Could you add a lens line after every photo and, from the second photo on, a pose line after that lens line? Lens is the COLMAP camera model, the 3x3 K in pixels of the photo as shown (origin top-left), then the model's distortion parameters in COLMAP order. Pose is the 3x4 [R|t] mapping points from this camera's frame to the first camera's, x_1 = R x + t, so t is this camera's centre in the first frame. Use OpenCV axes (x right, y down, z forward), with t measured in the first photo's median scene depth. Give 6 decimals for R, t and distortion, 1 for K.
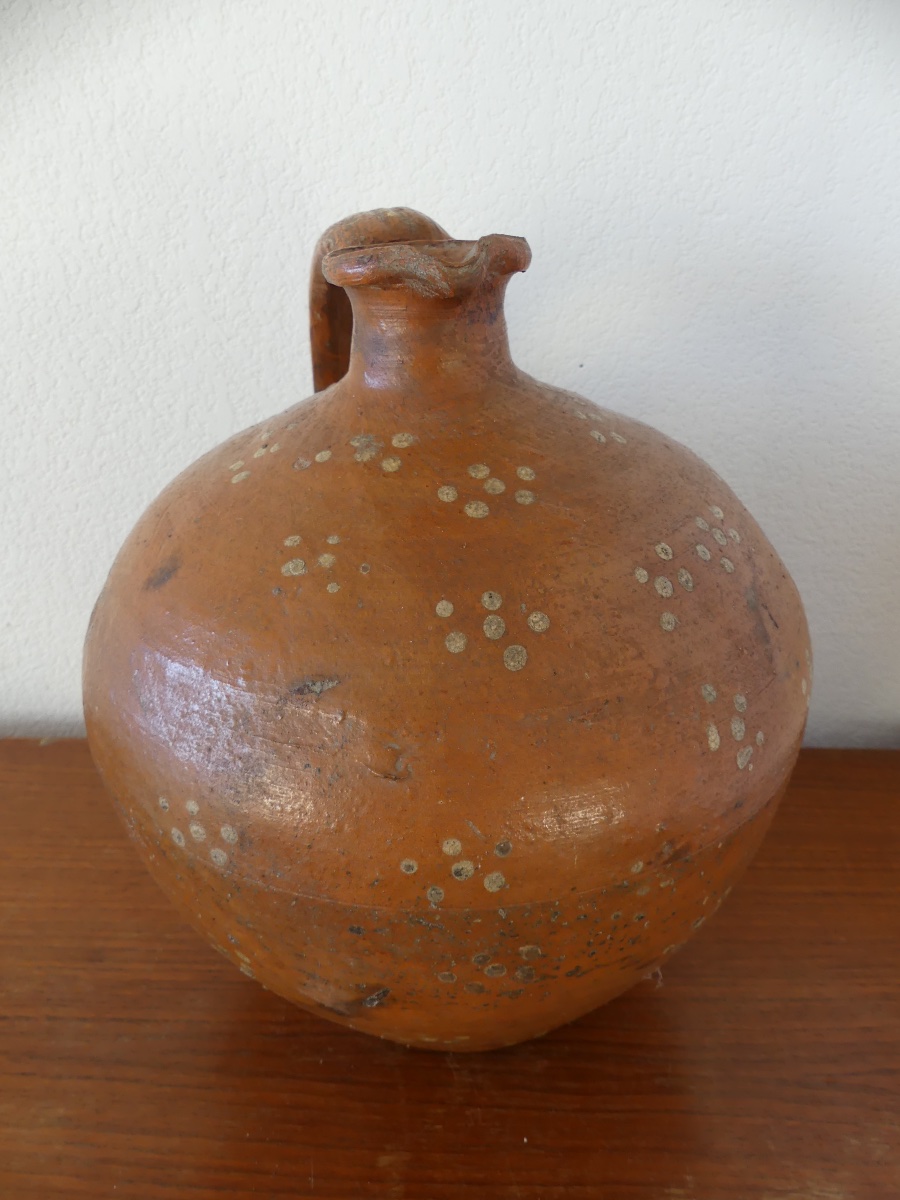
lens RADIAL K [[900.8, 0, 448.8], [0, 900.8, 617.5], [0, 0, 1]] dist [-0.015191, 0.036364]
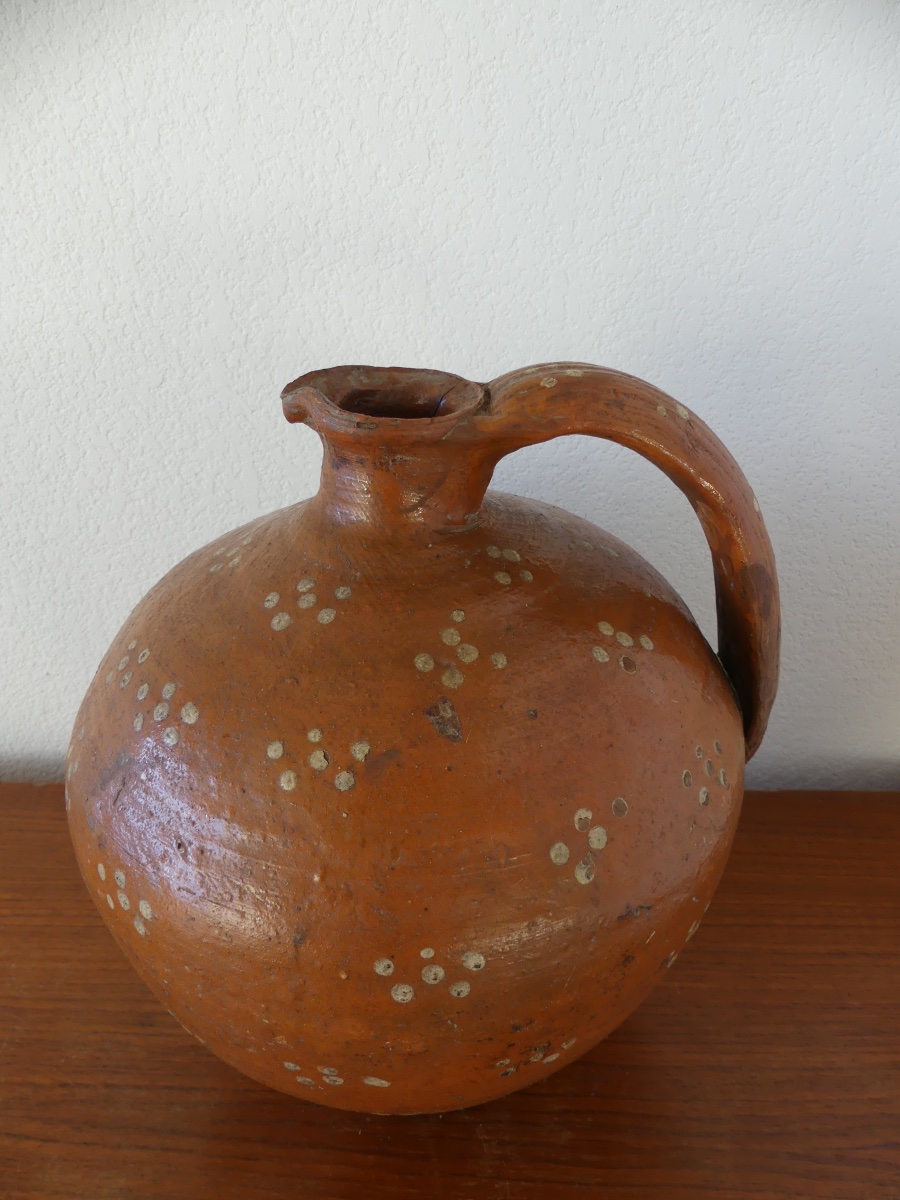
lens RADIAL K [[905.3, 0, 448.6], [0, 905.3, 617.3], [0, 0, 1]] dist [-0.025406, 0.049579]
pose [[0.999528, -0.010611, -0.028829, 0.001188], [0.012682, 0.997279, 0.072626, -0.164806], [0.027980, -0.072957, 0.996943, -0.020512]]
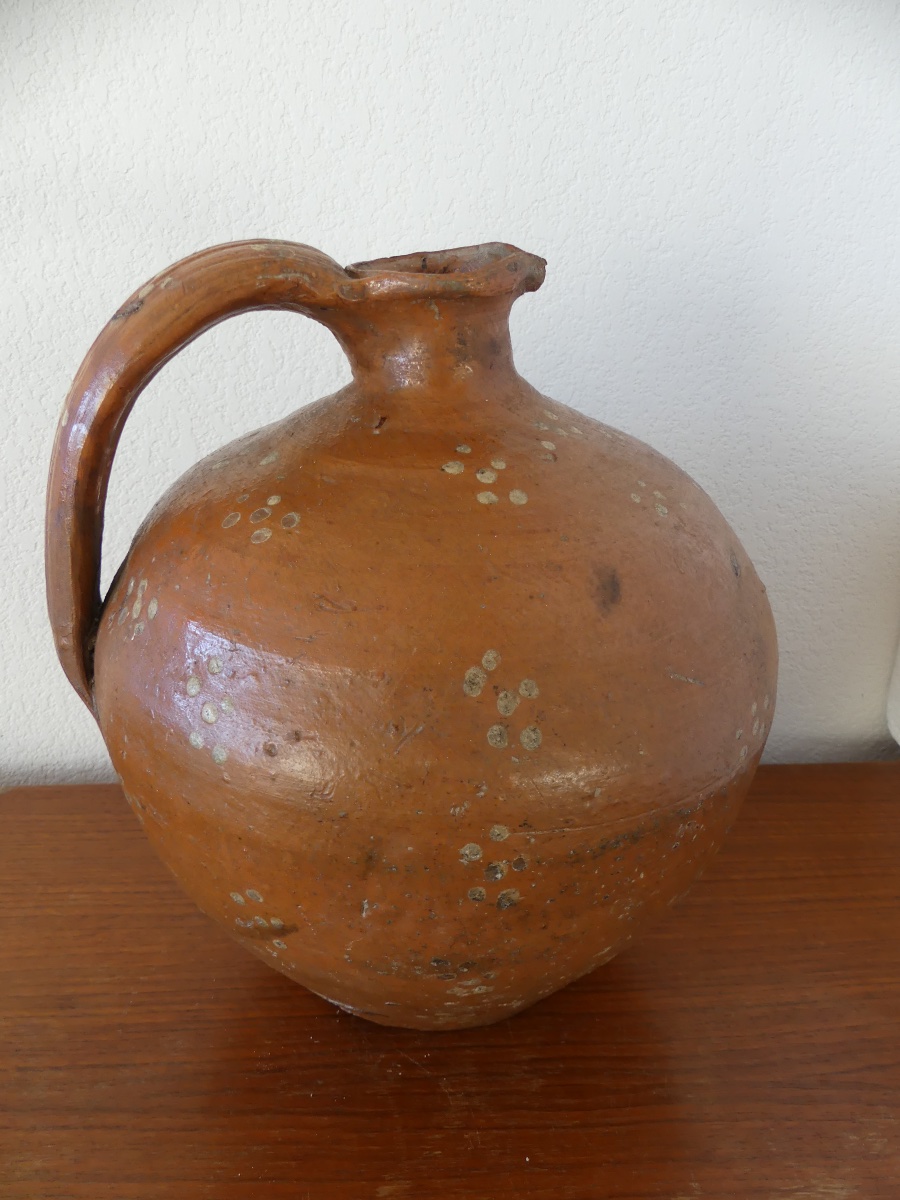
lens RADIAL K [[905.3, 0, 448.6], [0, 905.3, 617.3], [0, 0, 1]] dist [-0.025406, 0.049579]
pose [[0.997176, -0.029352, 0.069119, -0.039971], [0.034119, 0.997046, -0.068818, 0.045781], [-0.066895, 0.070982, 0.995232, -0.009345]]
